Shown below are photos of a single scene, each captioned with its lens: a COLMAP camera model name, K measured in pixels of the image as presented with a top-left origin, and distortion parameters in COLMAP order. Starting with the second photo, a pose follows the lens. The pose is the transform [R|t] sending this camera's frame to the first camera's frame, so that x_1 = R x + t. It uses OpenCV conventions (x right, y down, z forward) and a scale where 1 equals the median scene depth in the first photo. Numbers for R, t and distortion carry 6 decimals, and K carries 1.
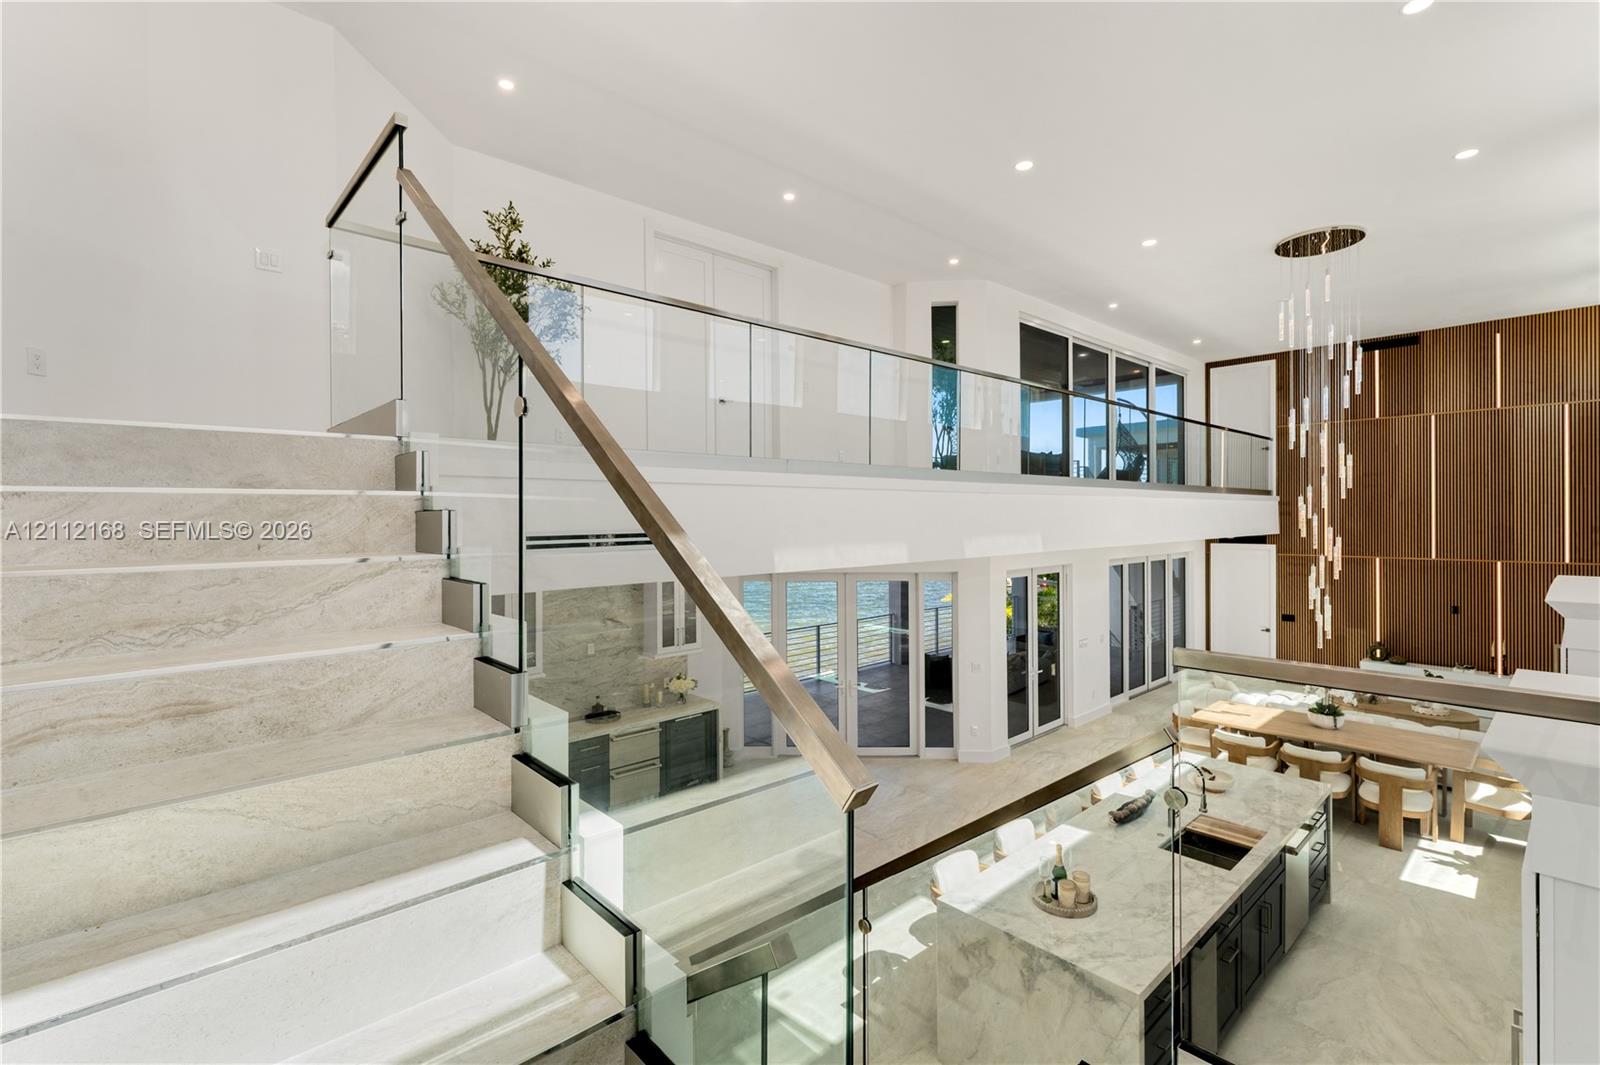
lens RADIAL K [[709.6, 0, 804.9], [0, 709.6, 512.5], [0, 0, 1]] dist [-0.000998, -0.000053]
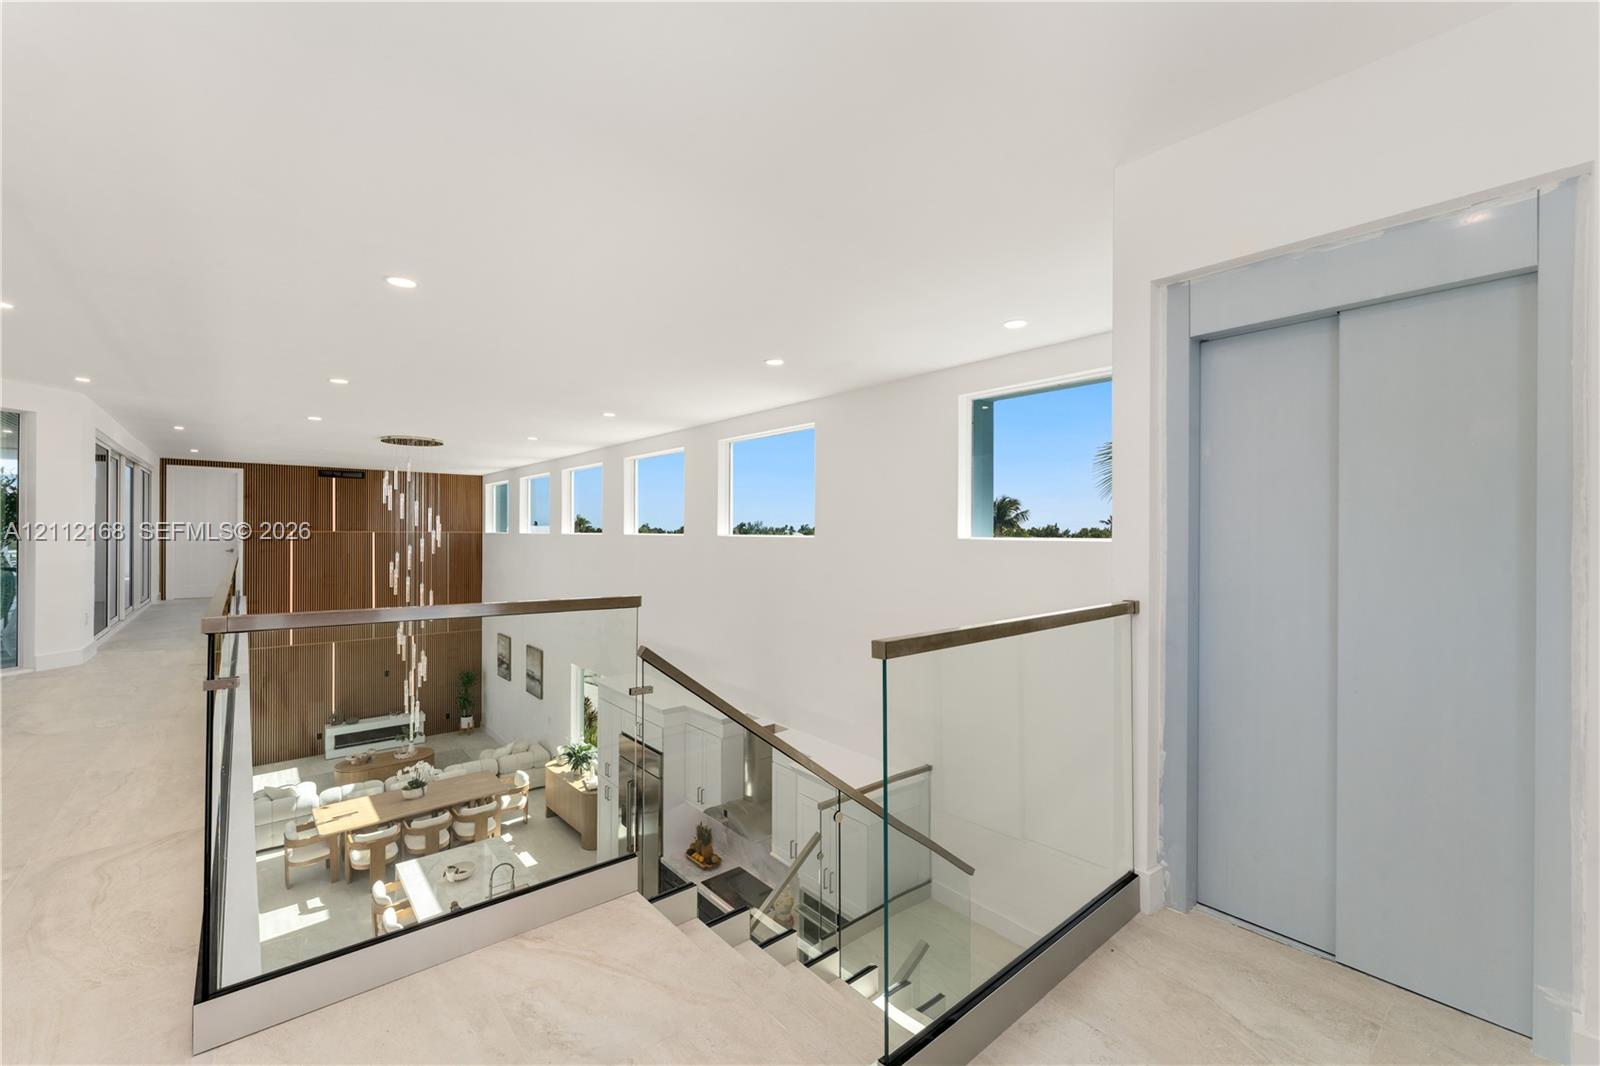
lens RADIAL K [[663.7, 0, 800.0], [0, 663.7, 533.0], [0, 0, 1]] dist [-0.000676, -0.000297]
pose [[0.051302, 0.006061, 0.998665, -0.506057], [-0.001437, 0.999981, -0.005996, -0.199330], [-0.998682, -0.001127, 0.051309, 0.197713]]
